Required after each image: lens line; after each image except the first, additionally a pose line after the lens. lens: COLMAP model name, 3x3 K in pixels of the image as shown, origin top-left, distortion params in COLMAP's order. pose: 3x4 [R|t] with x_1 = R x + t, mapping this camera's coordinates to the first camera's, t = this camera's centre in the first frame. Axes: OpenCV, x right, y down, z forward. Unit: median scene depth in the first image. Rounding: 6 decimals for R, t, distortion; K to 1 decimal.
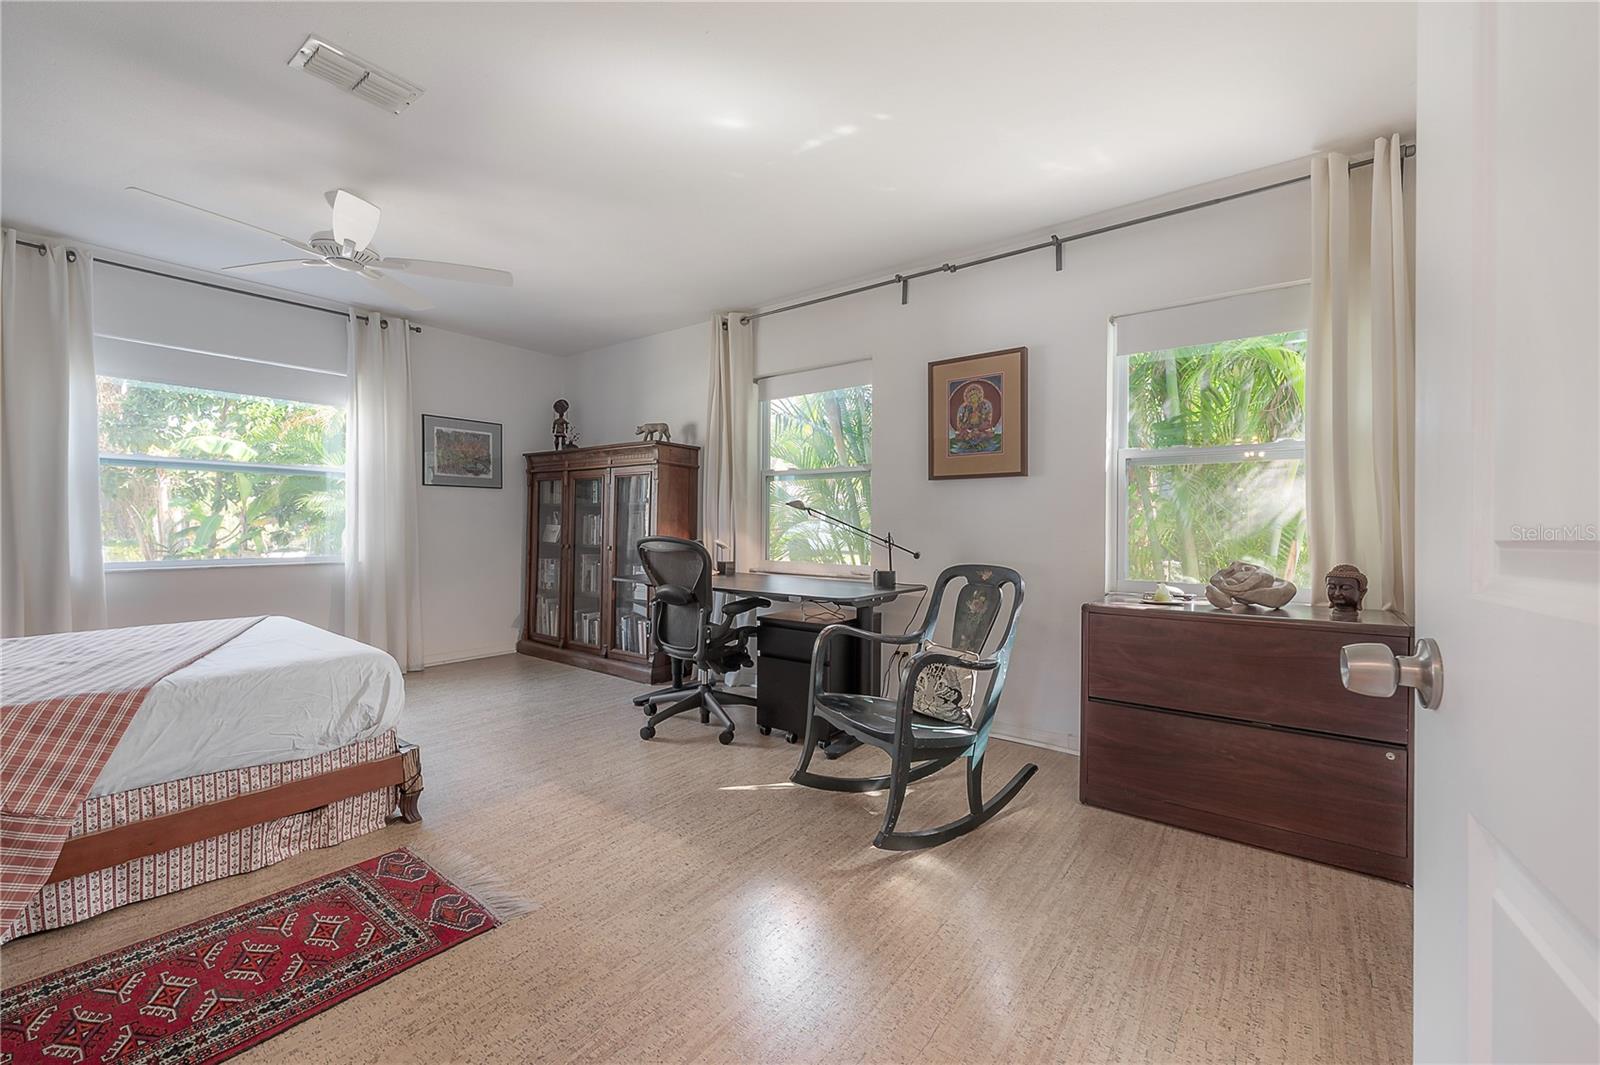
lens RADIAL K [[652.7, 0, 774.7], [0, 652.7, 519.5], [0, 0, 1]] dist [-0.001308, -0.000362]
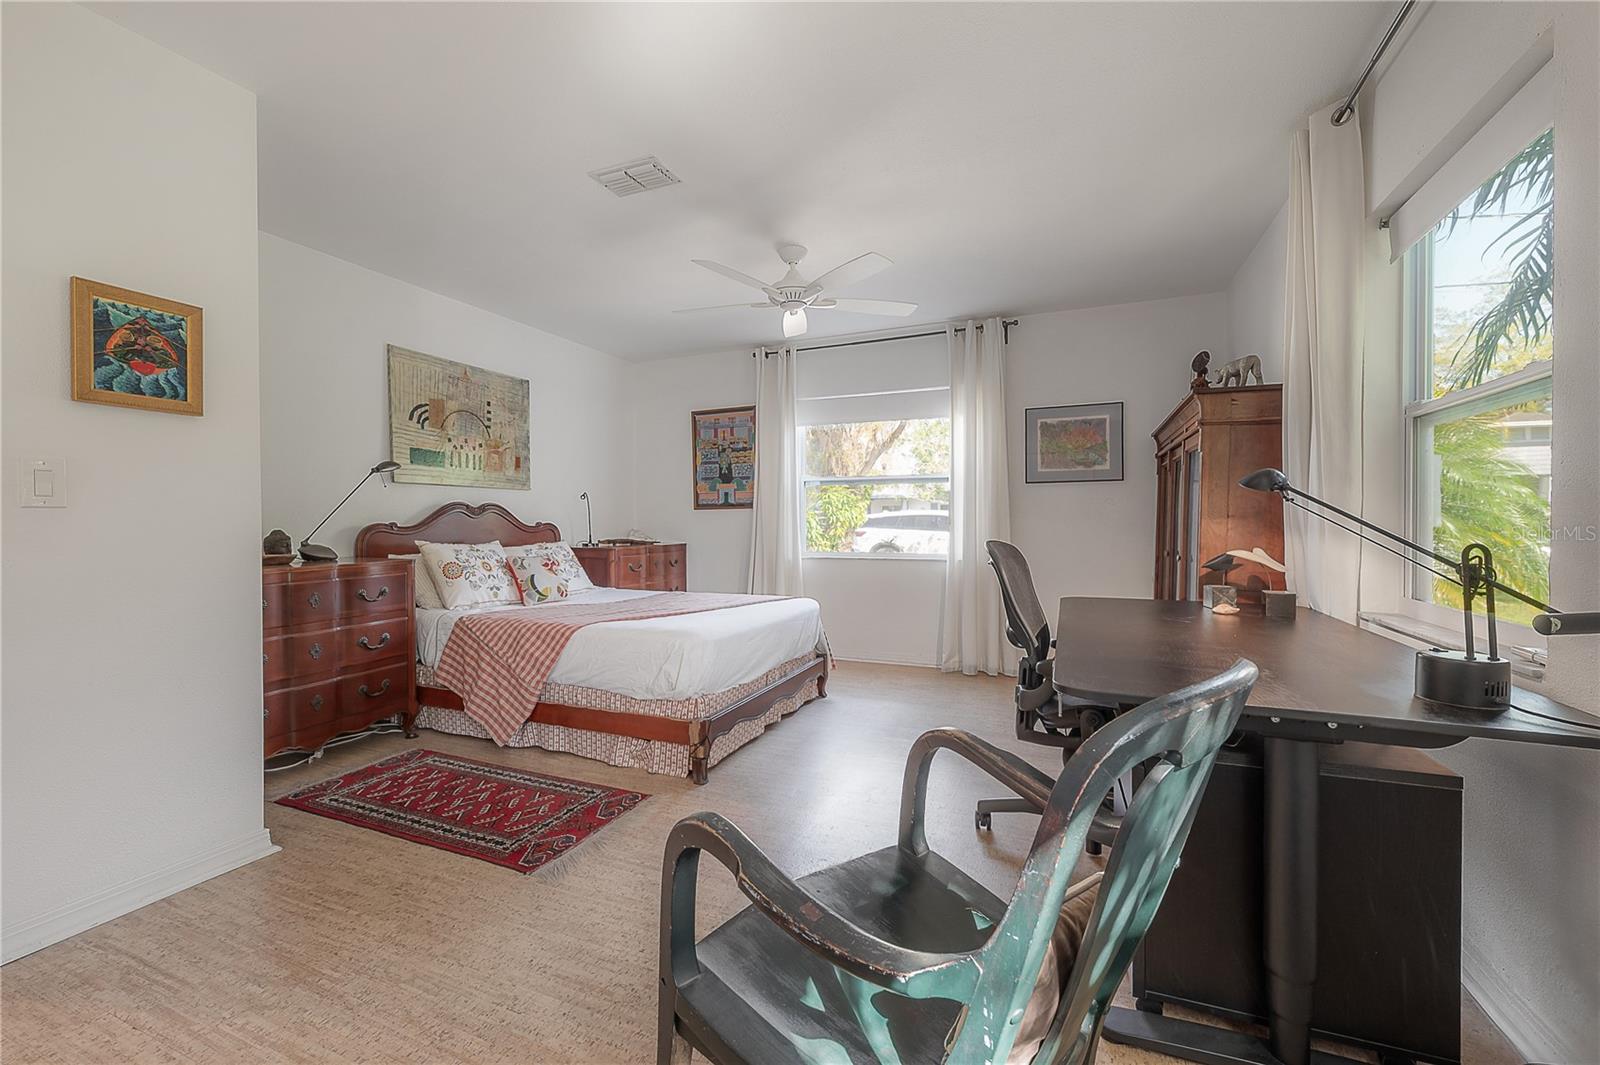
lens RADIAL K [[652.7, 0, 774.7], [0, 652.7, 519.5], [0, 0, 1]] dist [-0.001308, -0.000362]
pose [[0.254811, -0.012763, -0.966907, 0.683366], [0.013070, 0.999867, -0.009754, 0.011185], [0.966903, -0.010152, 0.254944, 0.957990]]
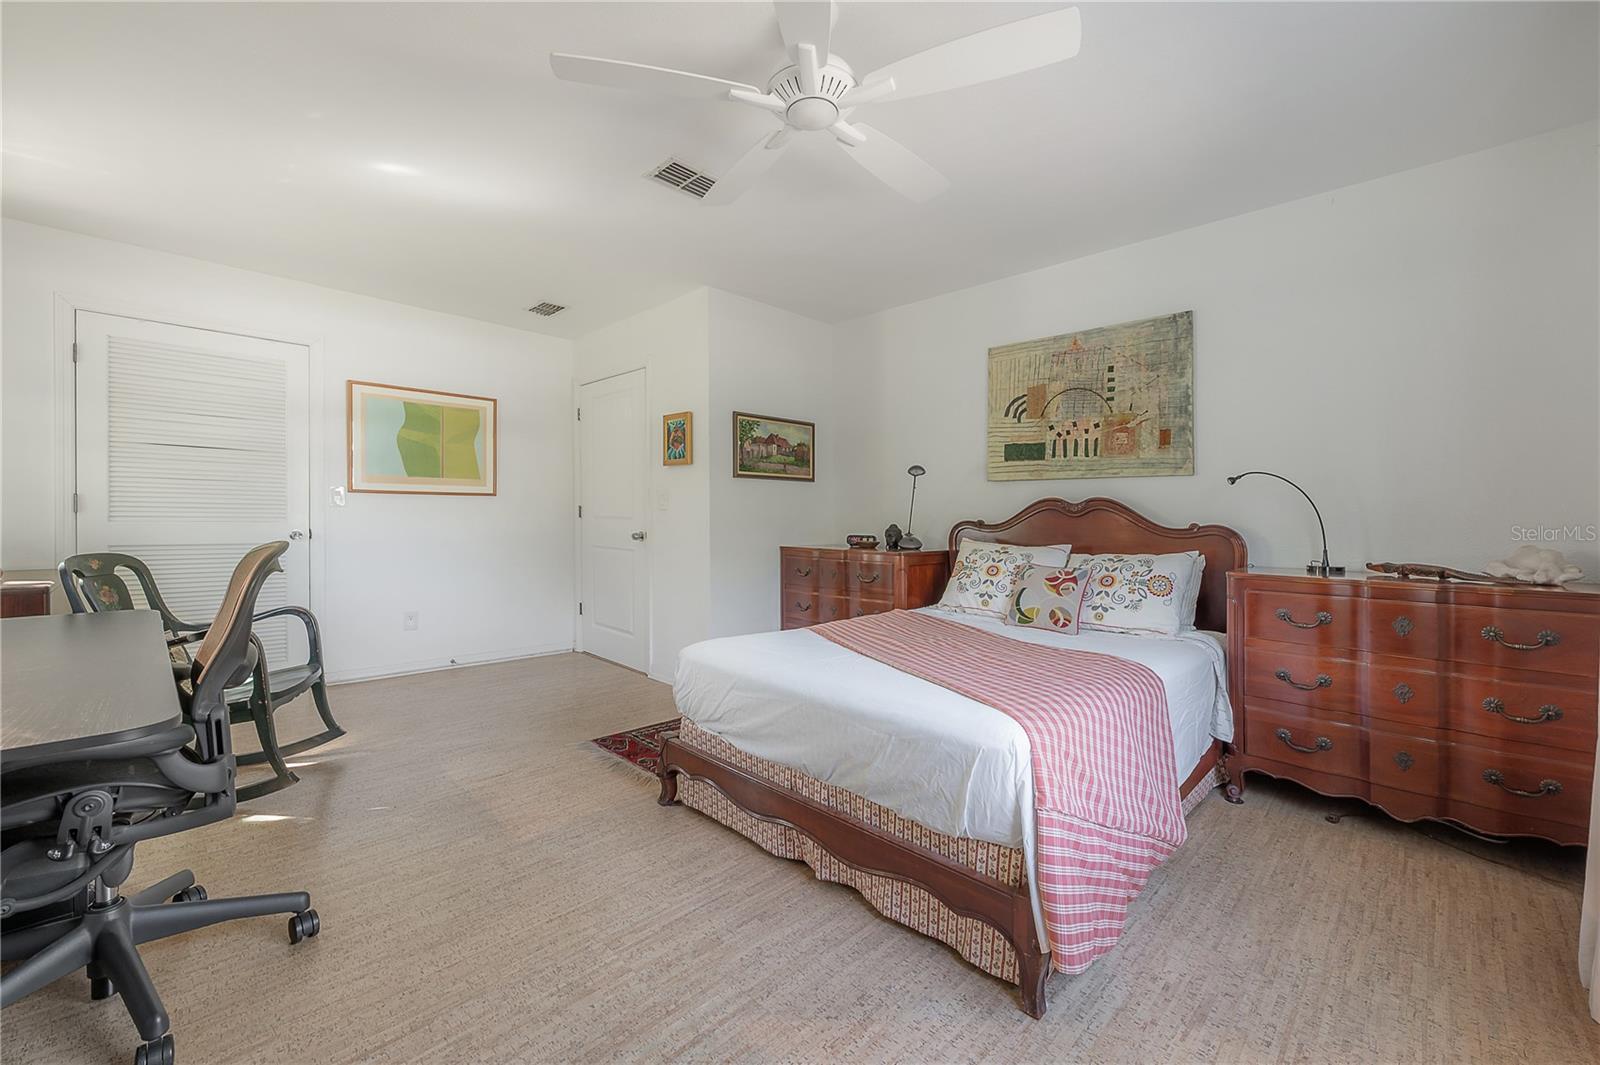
lens RADIAL K [[654.3, 0, 797.4], [0, 654.3, 521.2], [0, 0, 1]] dist [-0.003087, -0.000388]
pose [[-0.993926, -0.023475, 0.107519, -0.987145], [-0.023489, 0.999723, 0.001136, 0.001876], [-0.107516, -0.001397, -0.994202, 2.311558]]
